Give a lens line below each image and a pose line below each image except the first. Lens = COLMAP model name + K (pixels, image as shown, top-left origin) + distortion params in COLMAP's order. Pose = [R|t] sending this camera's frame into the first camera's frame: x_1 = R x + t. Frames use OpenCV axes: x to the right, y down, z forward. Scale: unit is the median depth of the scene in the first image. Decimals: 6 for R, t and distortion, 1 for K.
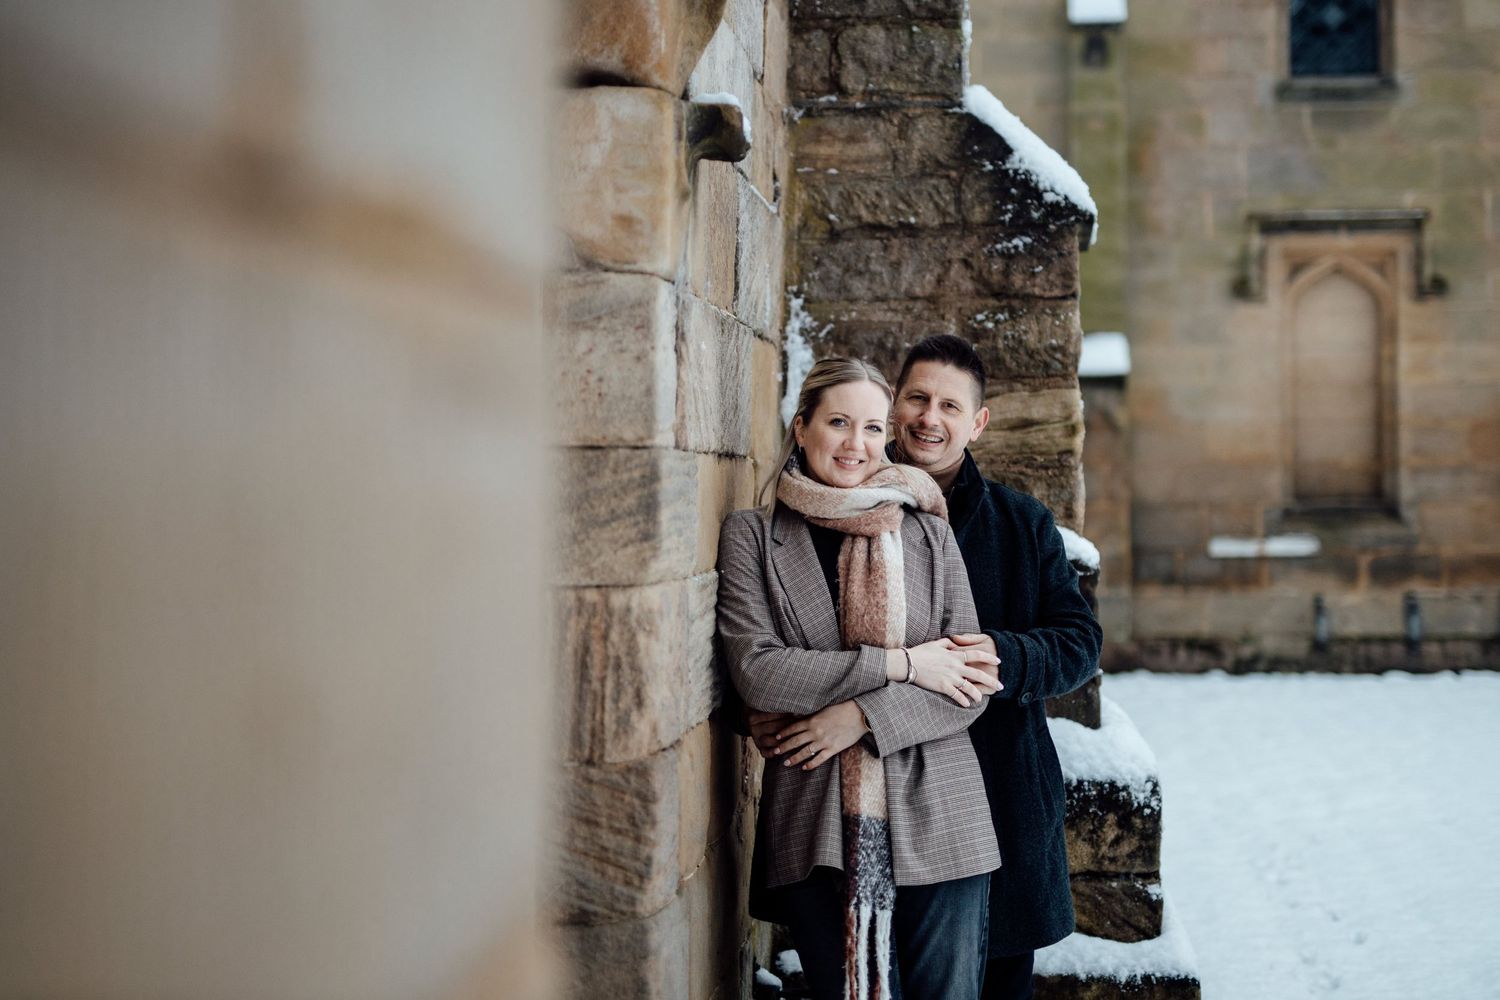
lens RADIAL K [[2170.4, 0, 750.0], [0, 2170.4, 500.0], [0, 0, 1]] dist [0.128531, 0.011379]
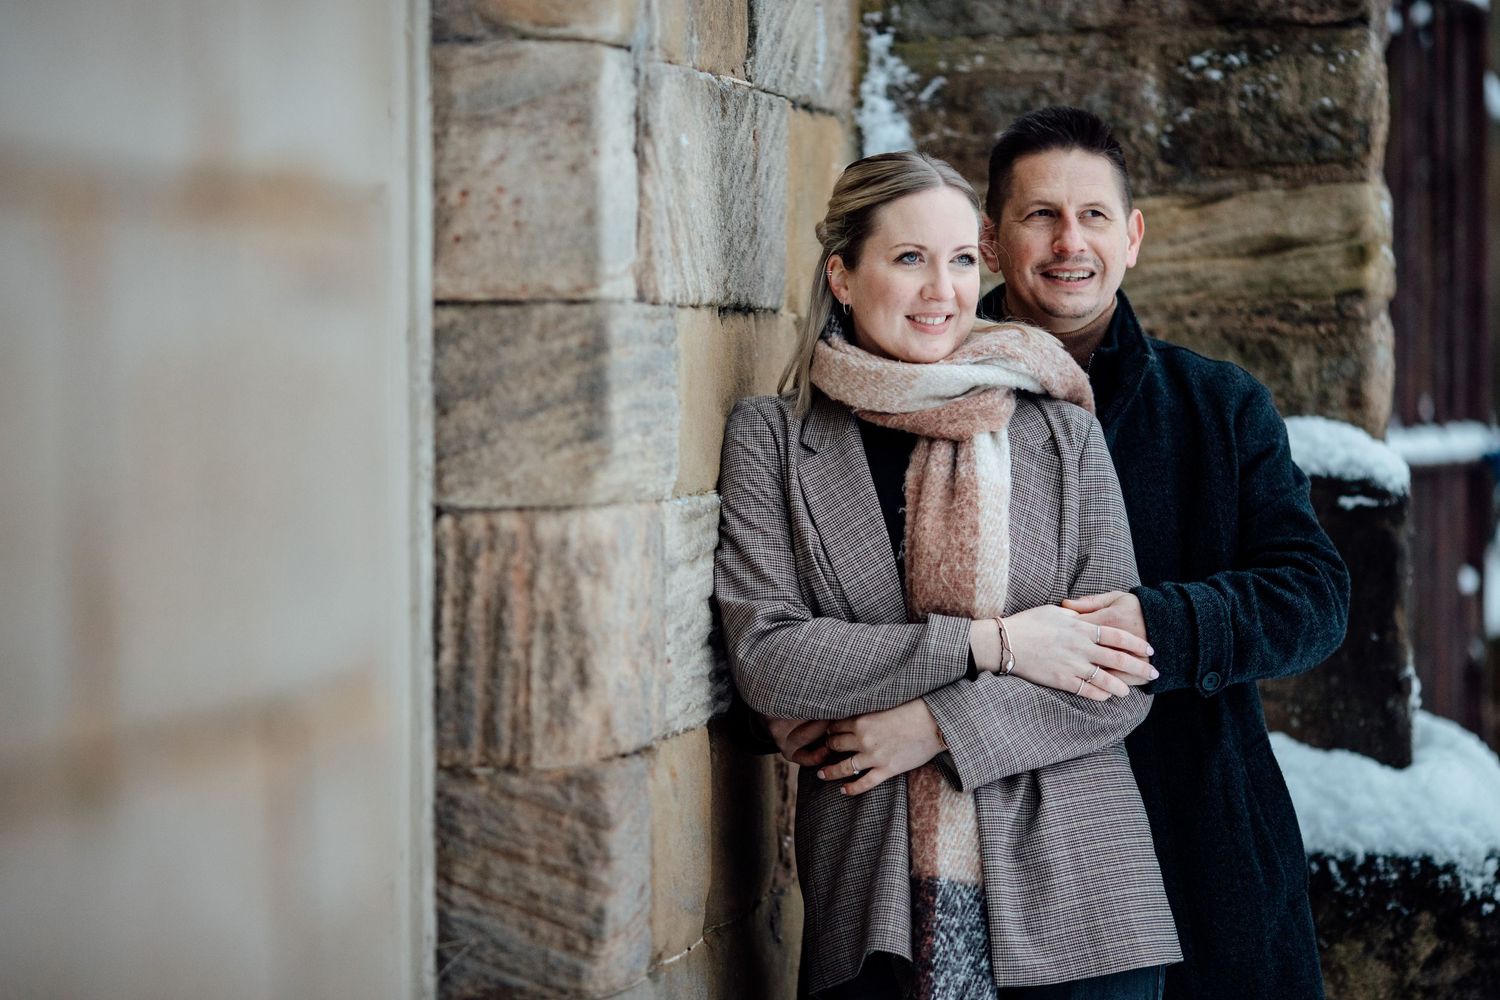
lens RADIAL K [[5894.6, 0, 751.4], [0, 5894.6, 705.1], [0, 0, 1]] dist [0.815917, -6.824922]
pose [[0.998260, -0.004275, -0.058813, 0.105555], [0.007284, 0.998670, 0.051047, 0.007180], [0.058516, -0.051386, 0.996963, -0.798454]]
